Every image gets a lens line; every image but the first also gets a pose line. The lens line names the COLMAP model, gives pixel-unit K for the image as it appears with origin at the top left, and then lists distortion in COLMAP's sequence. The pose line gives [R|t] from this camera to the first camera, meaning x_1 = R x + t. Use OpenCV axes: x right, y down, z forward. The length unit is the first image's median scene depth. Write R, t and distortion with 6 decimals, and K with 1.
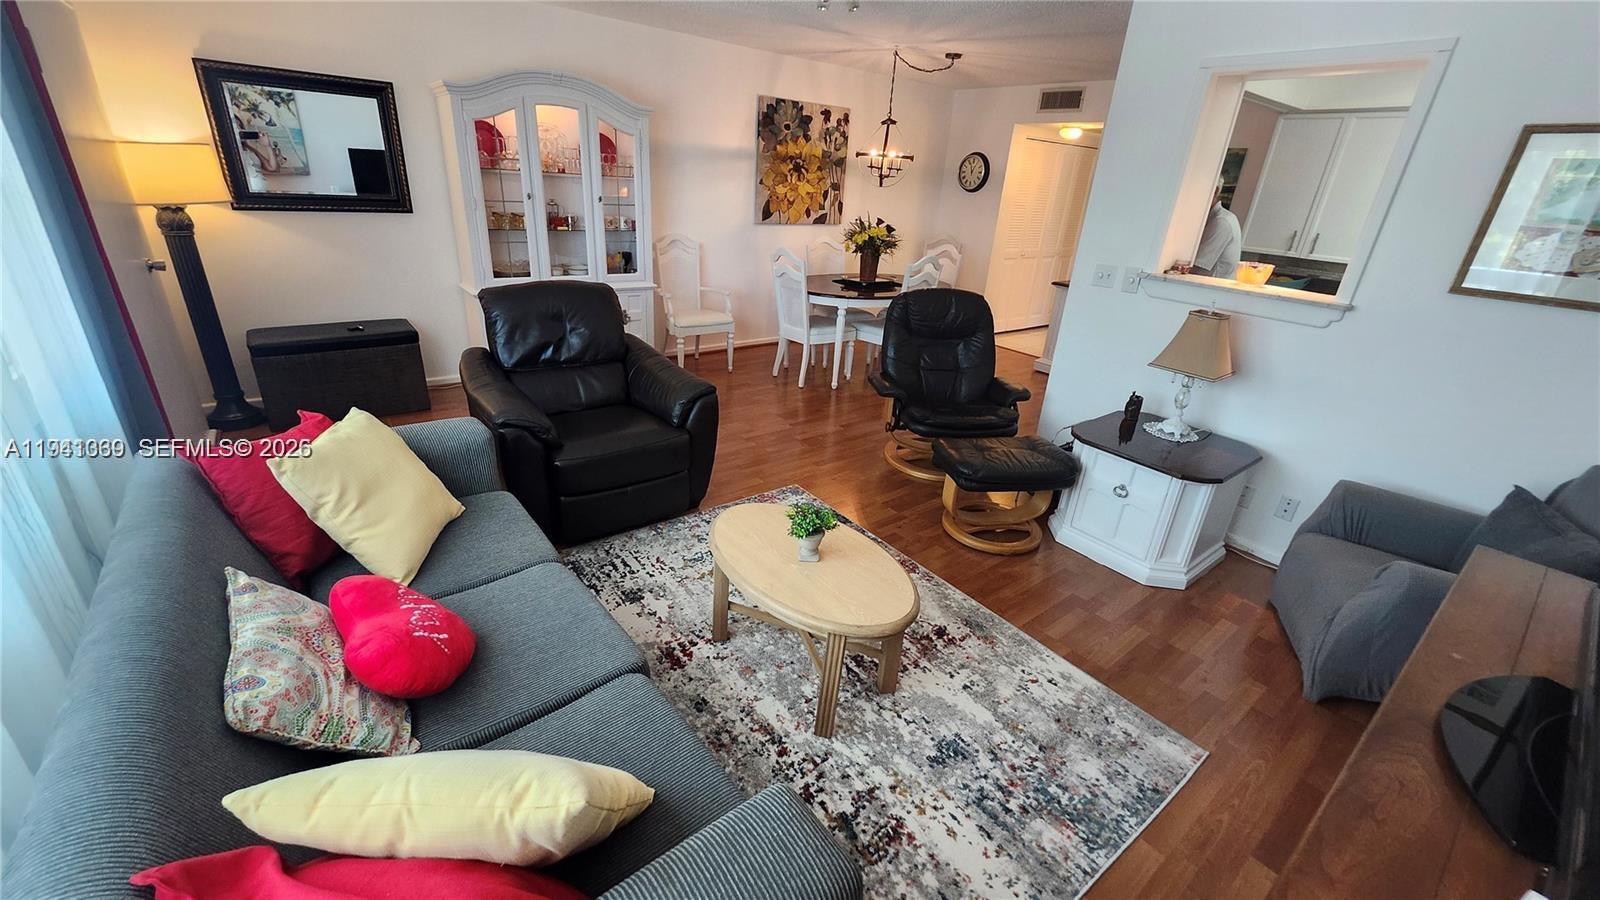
lens RADIAL K [[633.5, 0, 797.8], [0, 633.5, 458.4], [0, 0, 1]] dist [-0.003147, 0.000041]
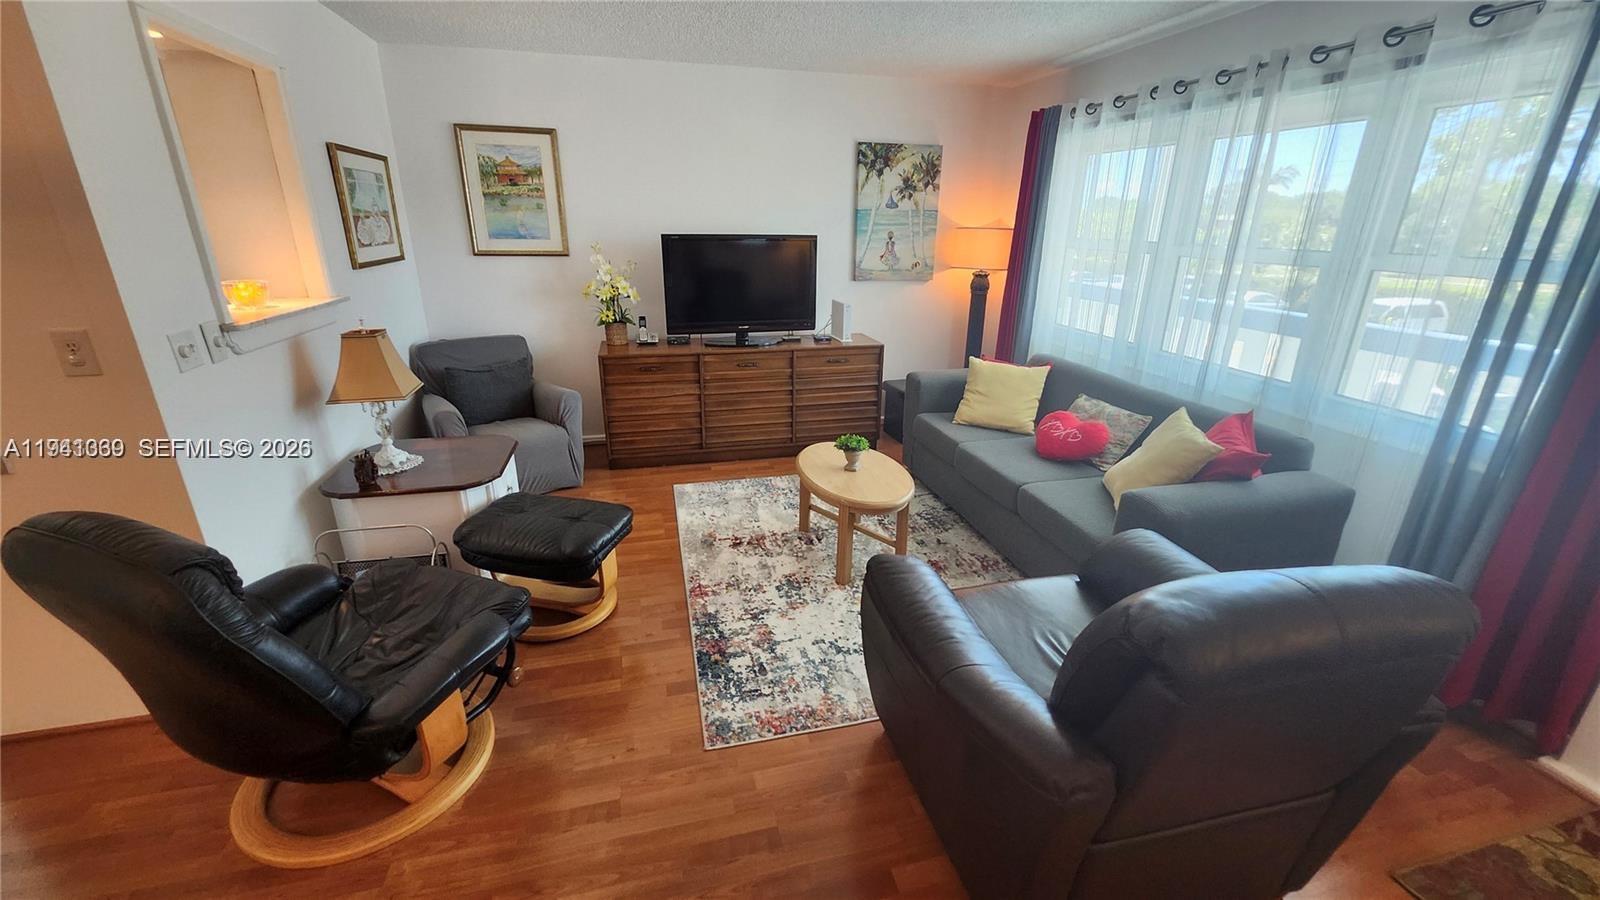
lens RADIAL K [[633.5, 0, 803.3], [0, 633.5, 445.0], [0, 0, 1]] dist [-0.003147, 0.000041]
pose [[-0.917065, -0.197774, 0.346232, -0.336372], [0.096391, 0.732608, 0.673791, -0.791773], [-0.386911, 0.651284, -0.652786, 1.728867]]
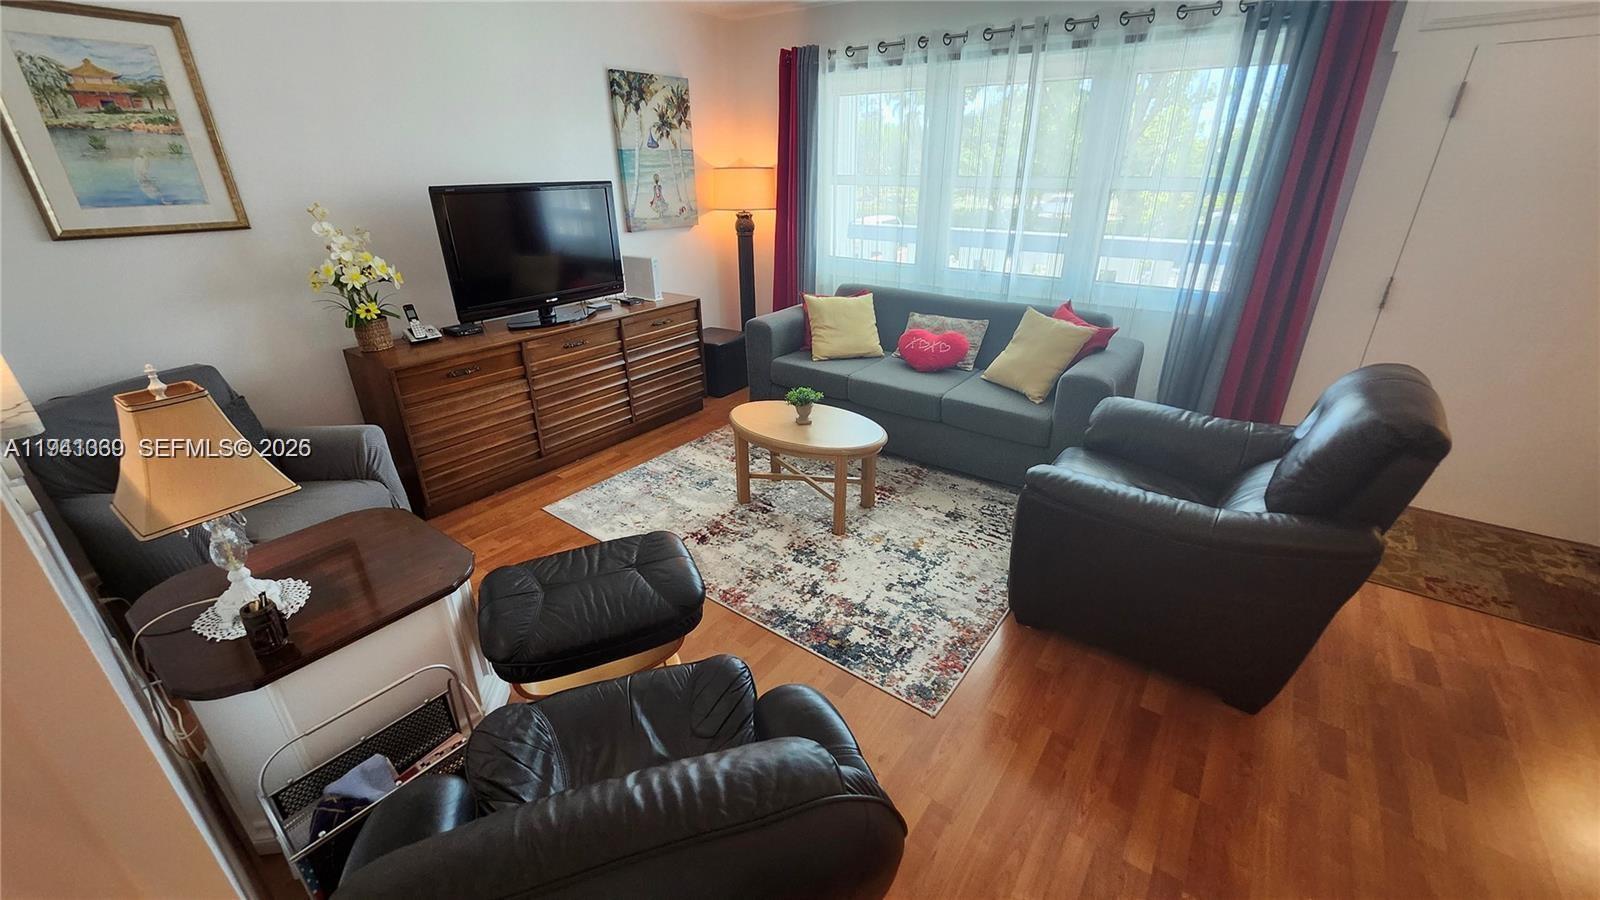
lens RADIAL K [[633.5, 0, 807.3], [0, 633.5, 445.7], [0, 0, 1]] dist [-0.003147, 0.000041]
pose [[-0.960318, 0.064570, -0.271330, 0.357642], [-0.155416, 0.683914, 0.712817, -0.747778], [0.231593, 0.726700, -0.646740, 1.733522]]
